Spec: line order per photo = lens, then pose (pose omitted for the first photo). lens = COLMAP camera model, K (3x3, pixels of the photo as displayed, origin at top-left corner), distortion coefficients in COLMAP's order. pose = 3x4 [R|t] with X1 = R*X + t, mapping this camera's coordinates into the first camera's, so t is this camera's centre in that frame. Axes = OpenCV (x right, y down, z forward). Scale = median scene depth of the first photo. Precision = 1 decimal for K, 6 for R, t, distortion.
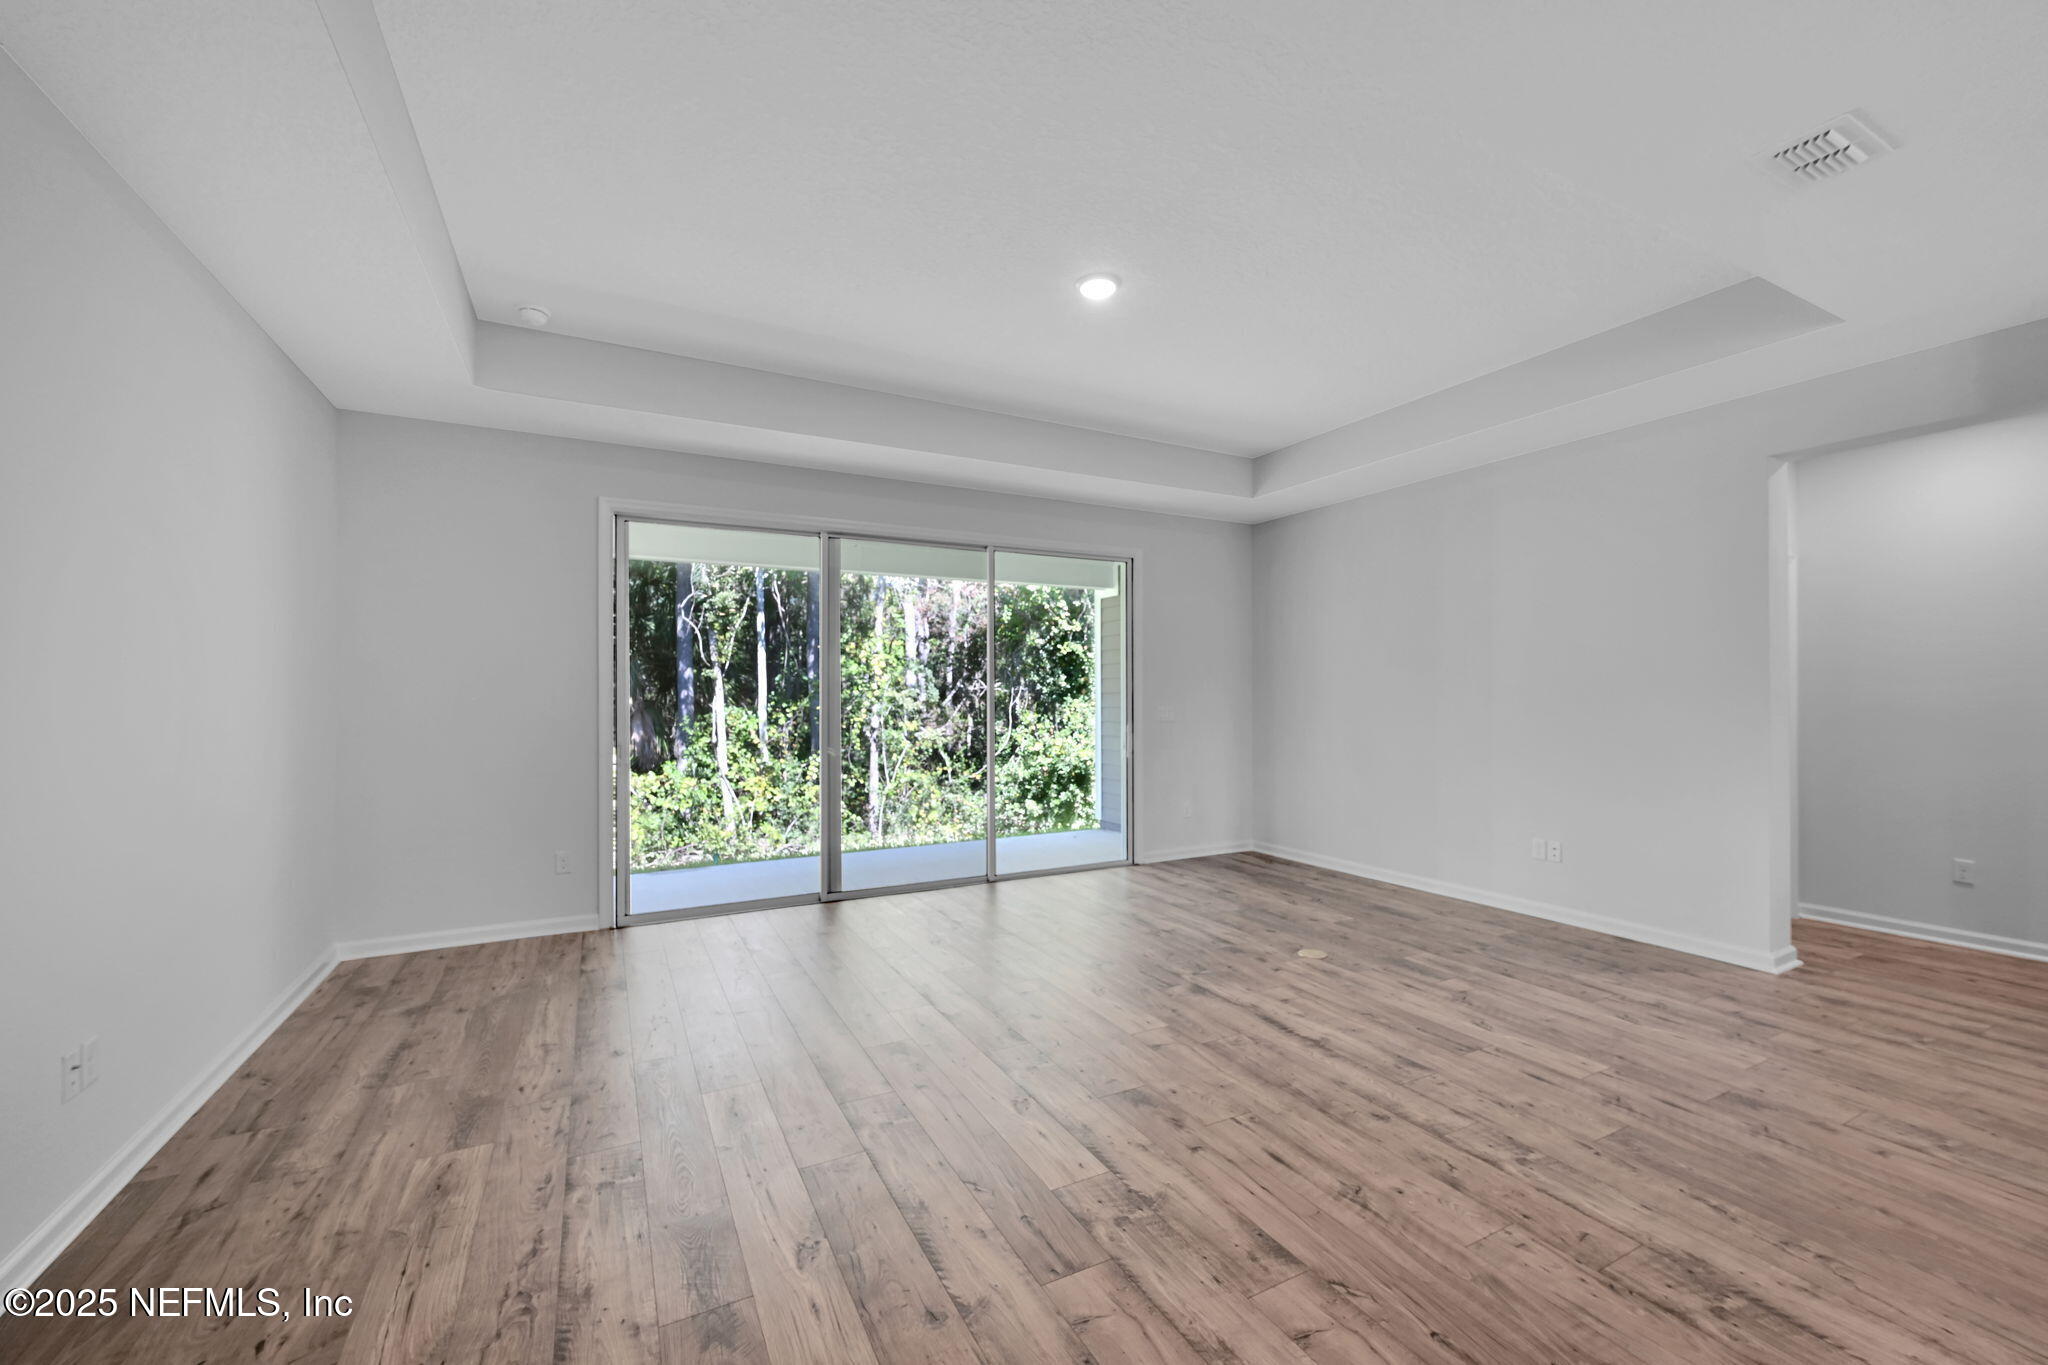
lens RADIAL K [[820.6, 0, 1028.9], [0, 820.6, 693.6], [0, 0, 1]] dist [-0.000356, 0.000341]
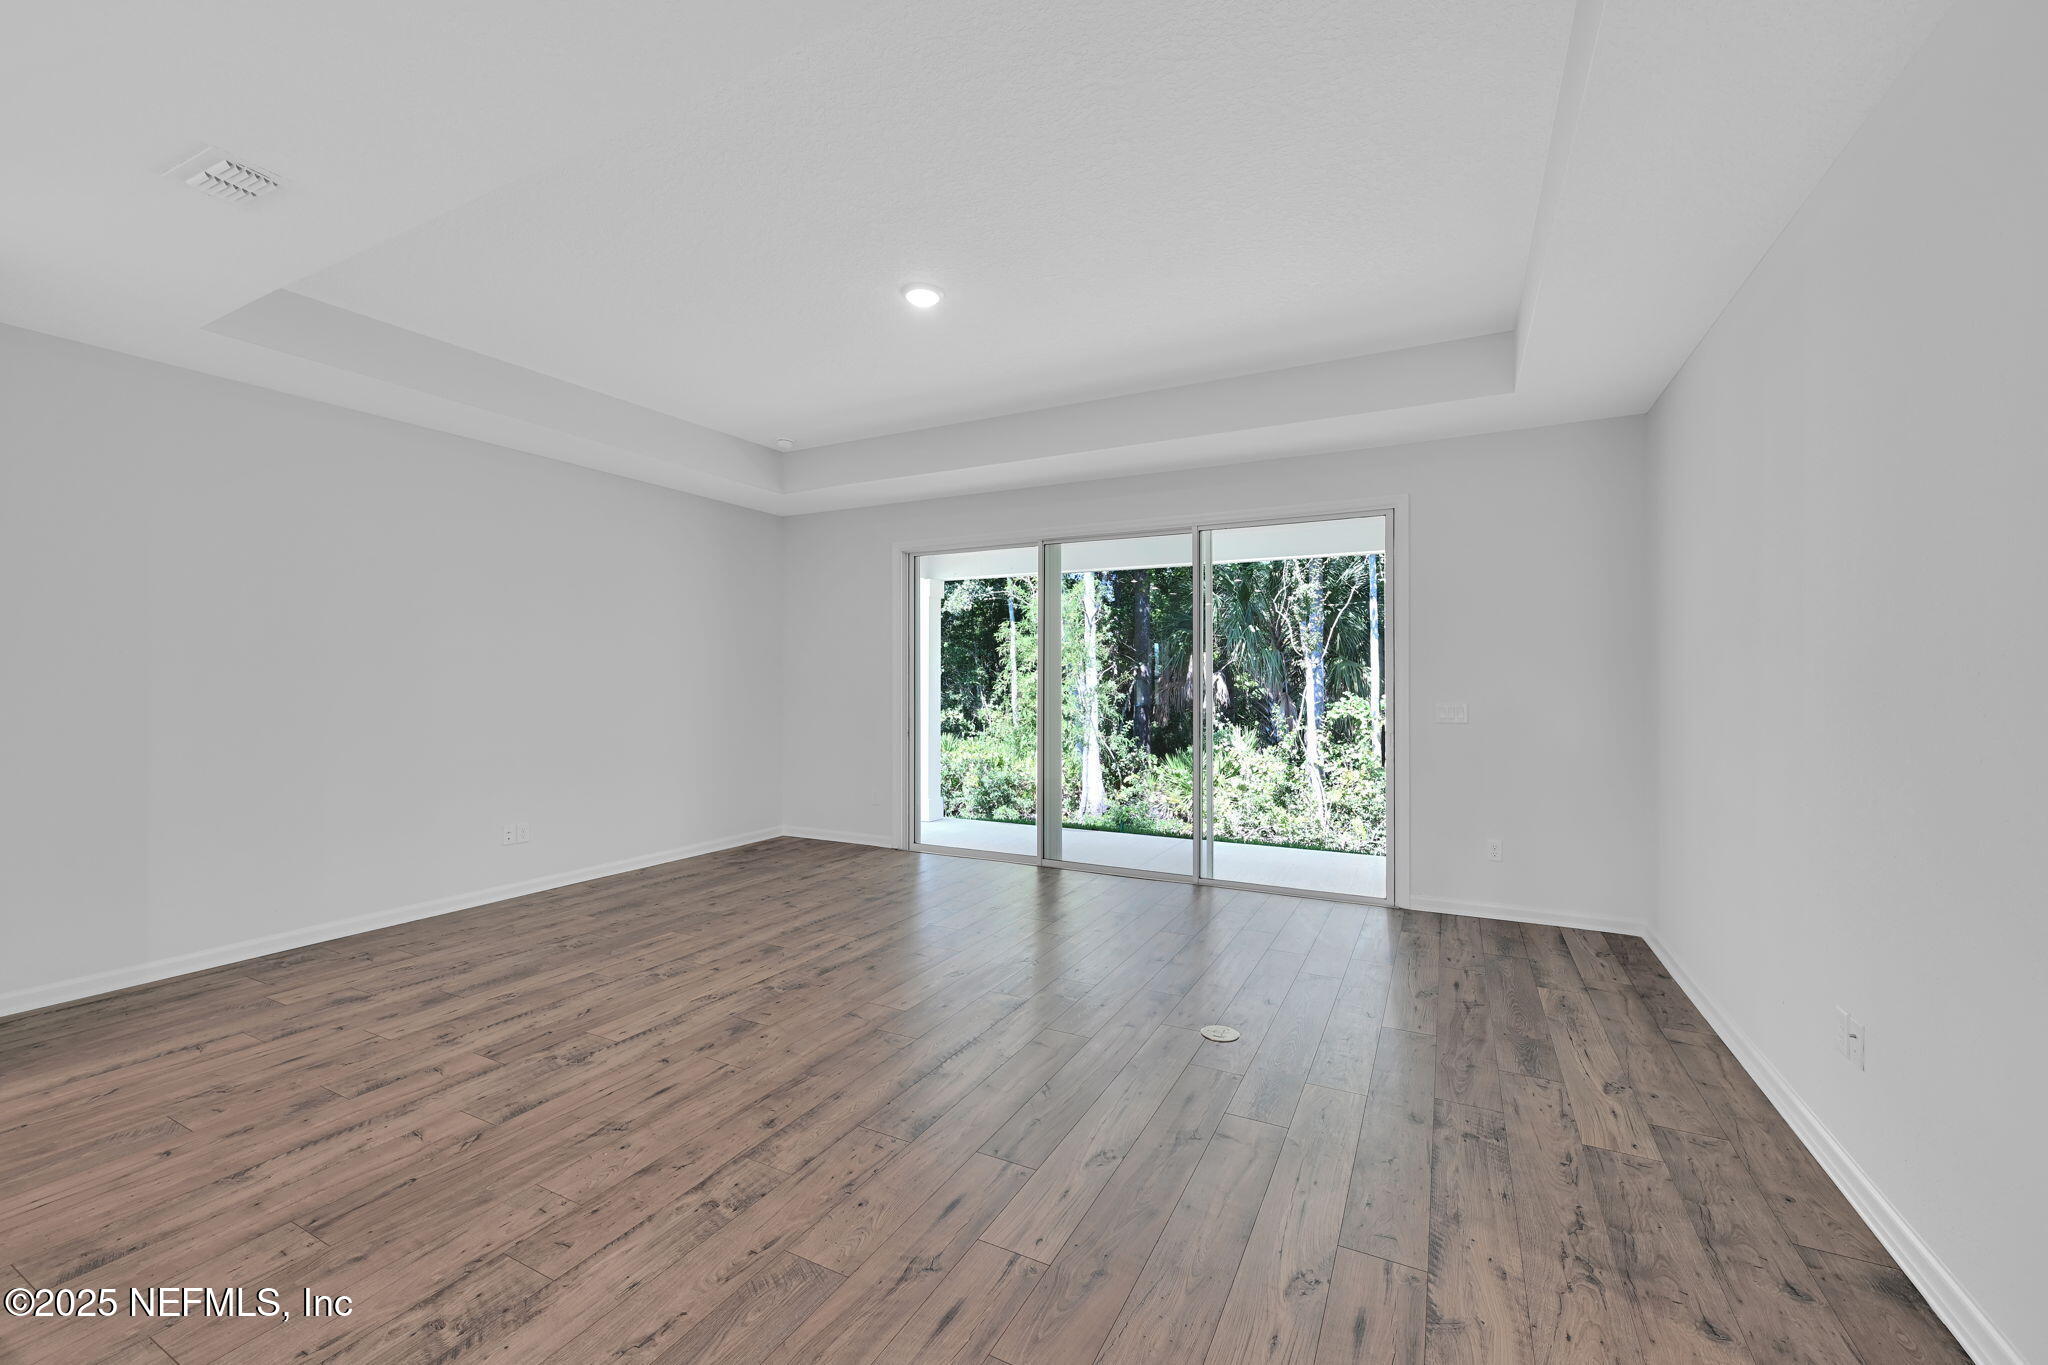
lens RADIAL K [[816.3, 0, 1025.2], [0, 816.3, 679.4], [0, 0, 1]] dist [-0.000134, -0.000035]
pose [[0.570326, 0.000286, -0.821418, 1.380102], [-0.003698, 0.999991, -0.002219, -0.003369], [0.821410, 0.004304, 0.570322, 0.695431]]
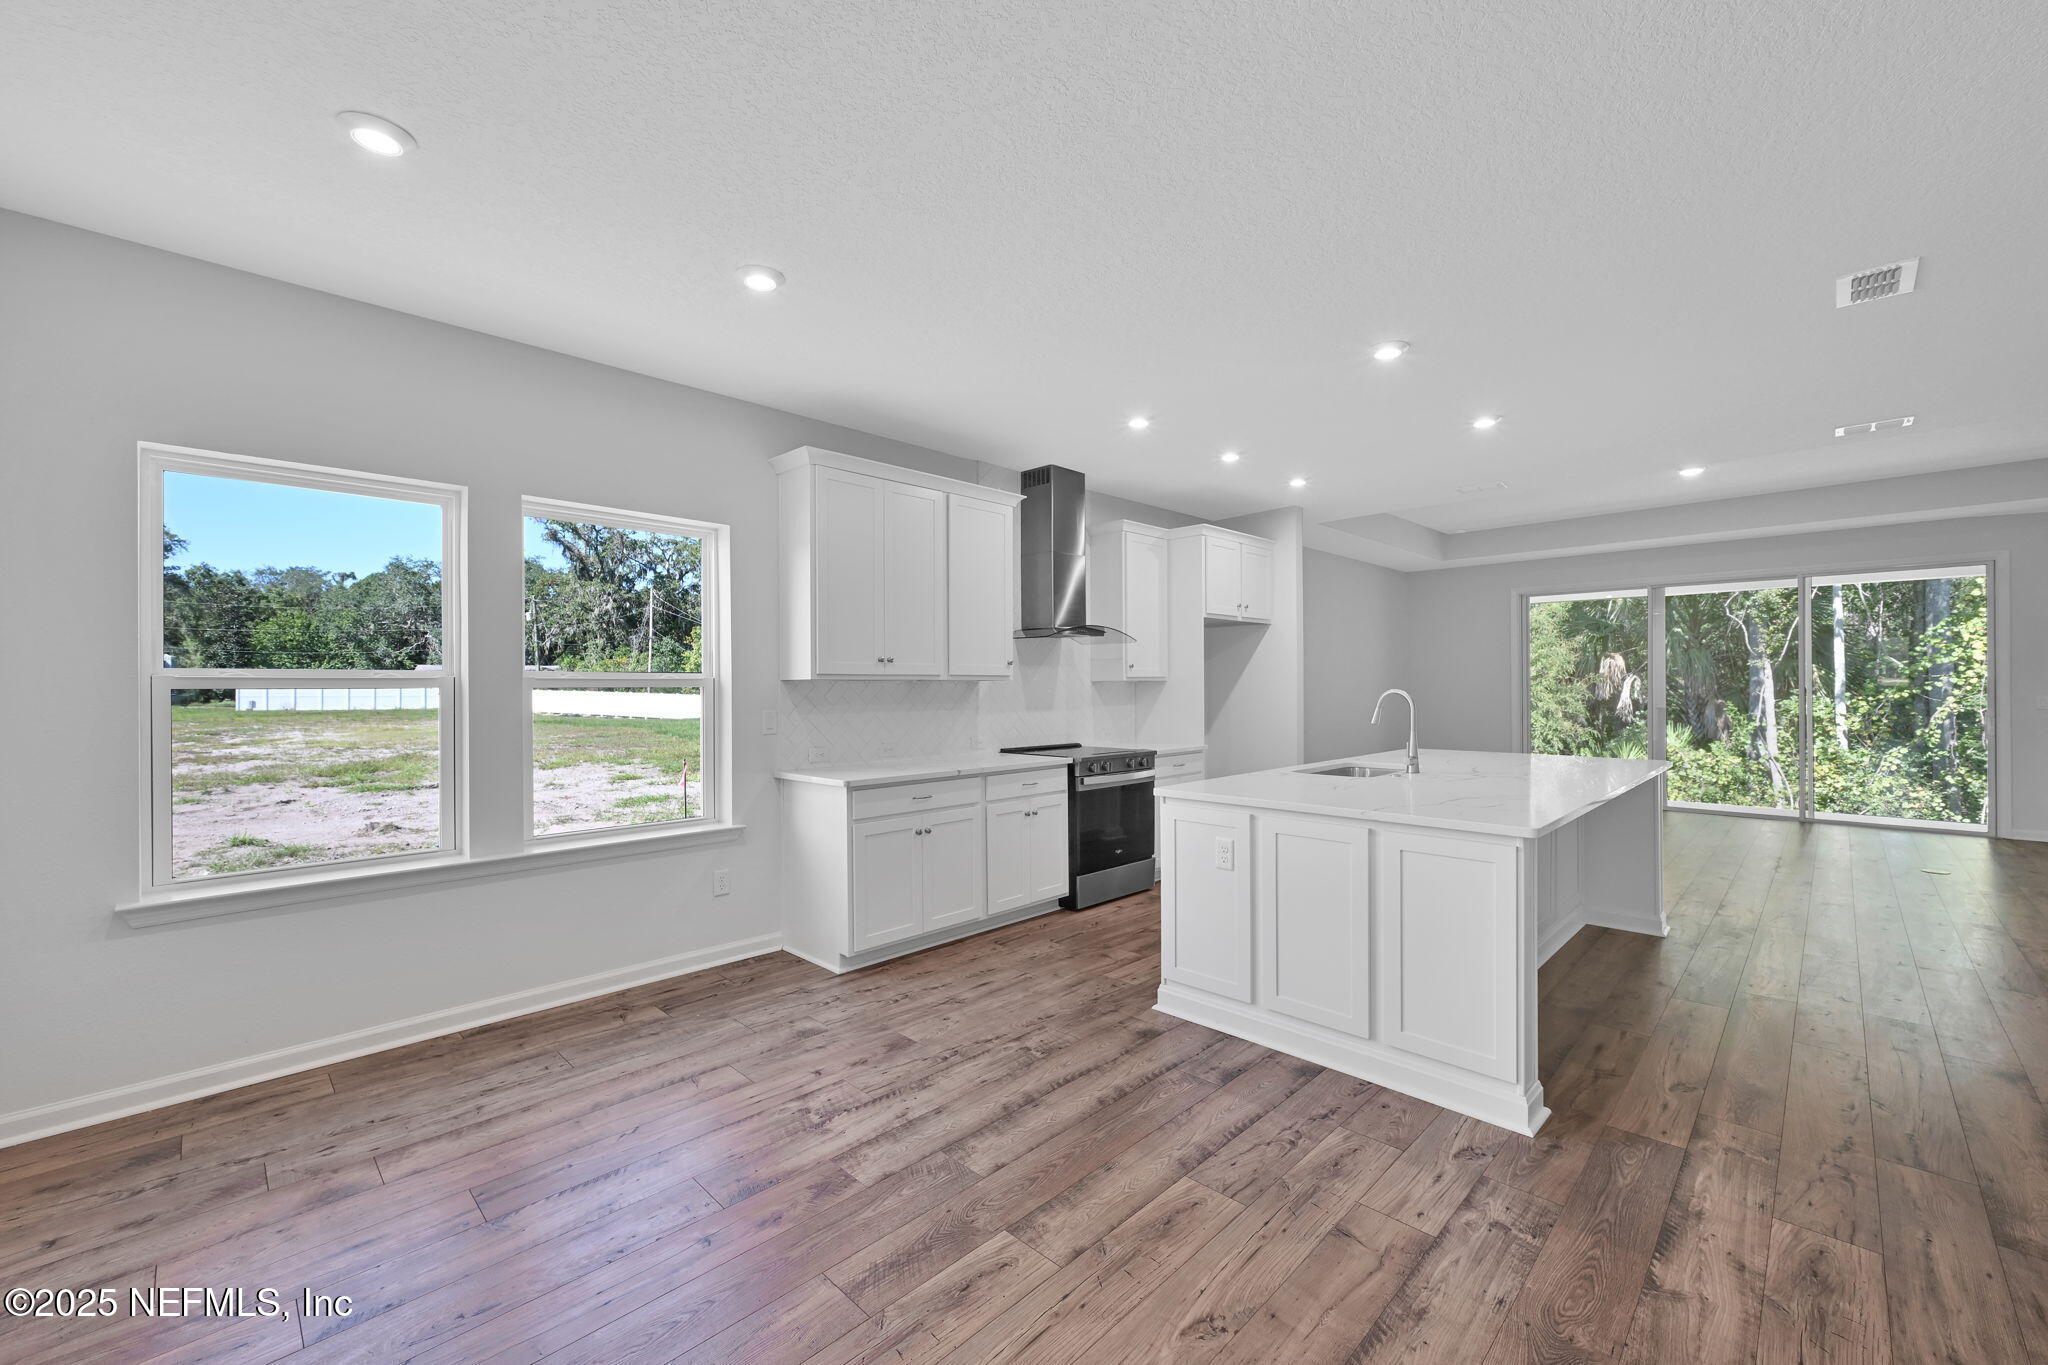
lens RADIAL K [[819.1, 0, 1028.1], [0, 819.1, 685.9], [0, 0, 1]] dist [0.000189, 0.000269]
pose [[0.302324, -0.000266, -0.953205, 1.938775], [0.005603, 0.999983, 0.001498, -0.006599], [0.953189, -0.005794, 0.302320, -1.402011]]
